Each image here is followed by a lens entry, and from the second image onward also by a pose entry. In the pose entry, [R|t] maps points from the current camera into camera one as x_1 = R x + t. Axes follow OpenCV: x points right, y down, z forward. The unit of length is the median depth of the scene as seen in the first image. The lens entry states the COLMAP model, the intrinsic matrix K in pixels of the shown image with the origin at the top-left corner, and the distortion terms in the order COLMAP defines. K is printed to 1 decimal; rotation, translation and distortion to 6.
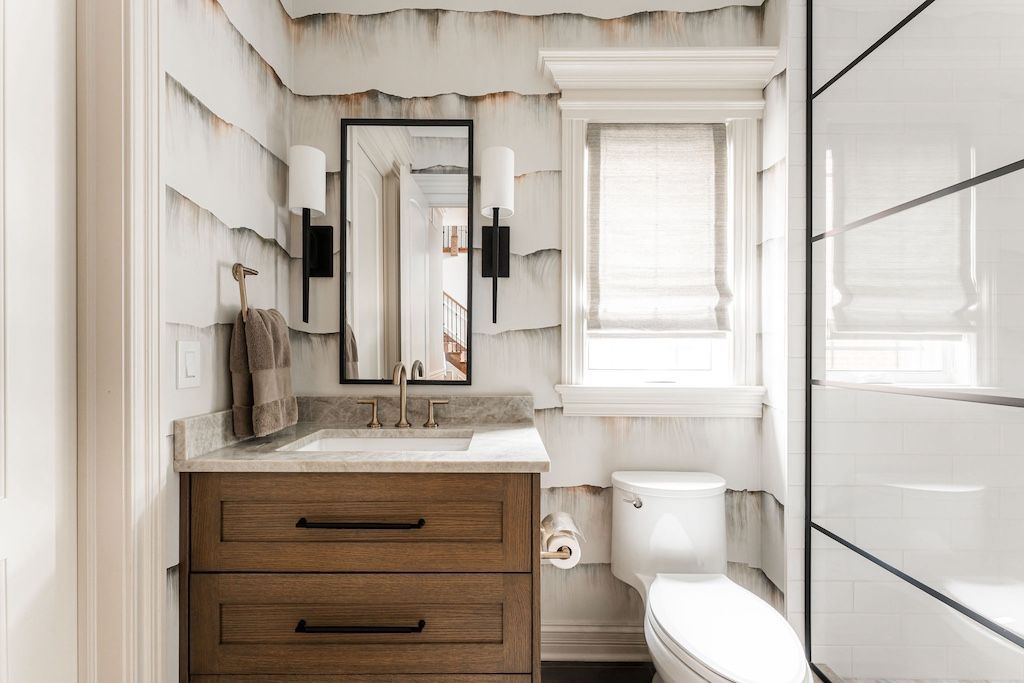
lens RADIAL K [[413.6, 0, 506.8], [0, 413.6, 345.9], [0, 0, 1]] dist [-0.001330, -0.000118]
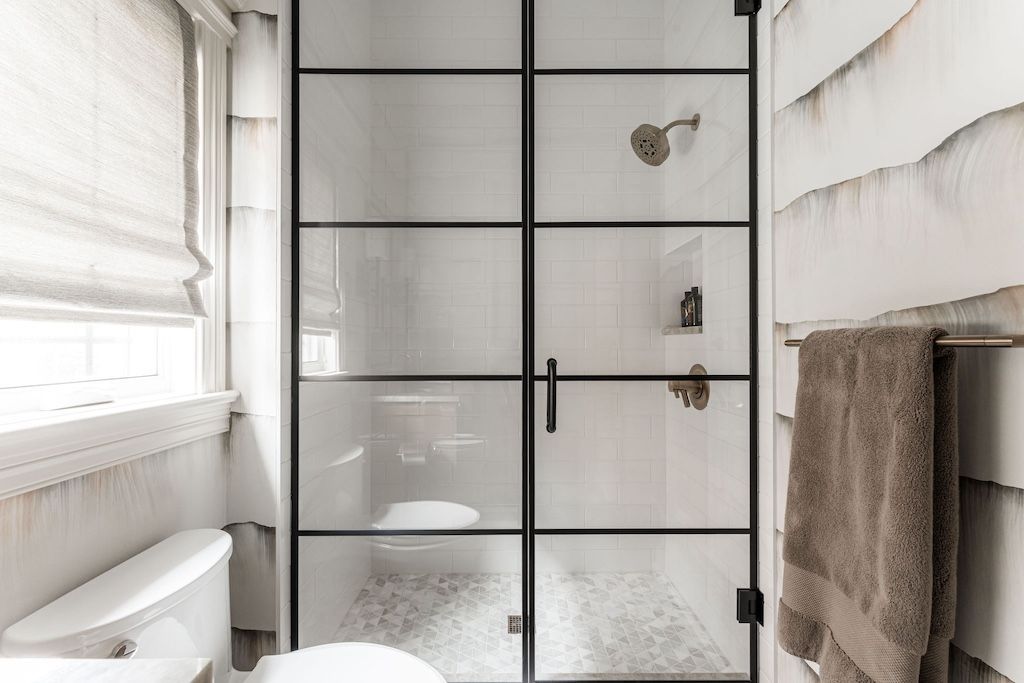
lens RADIAL K [[404.0, 0, 512.0], [0, 404.0, 341.5], [0, 0, 1]] dist [-0.001359, -0.000122]
pose [[-0.007511, 0.004348, 0.999962, -0.151067], [-0.011960, 0.999919, -0.004437, 0.001910], [-0.999900, -0.011993, -0.007459, 0.473850]]
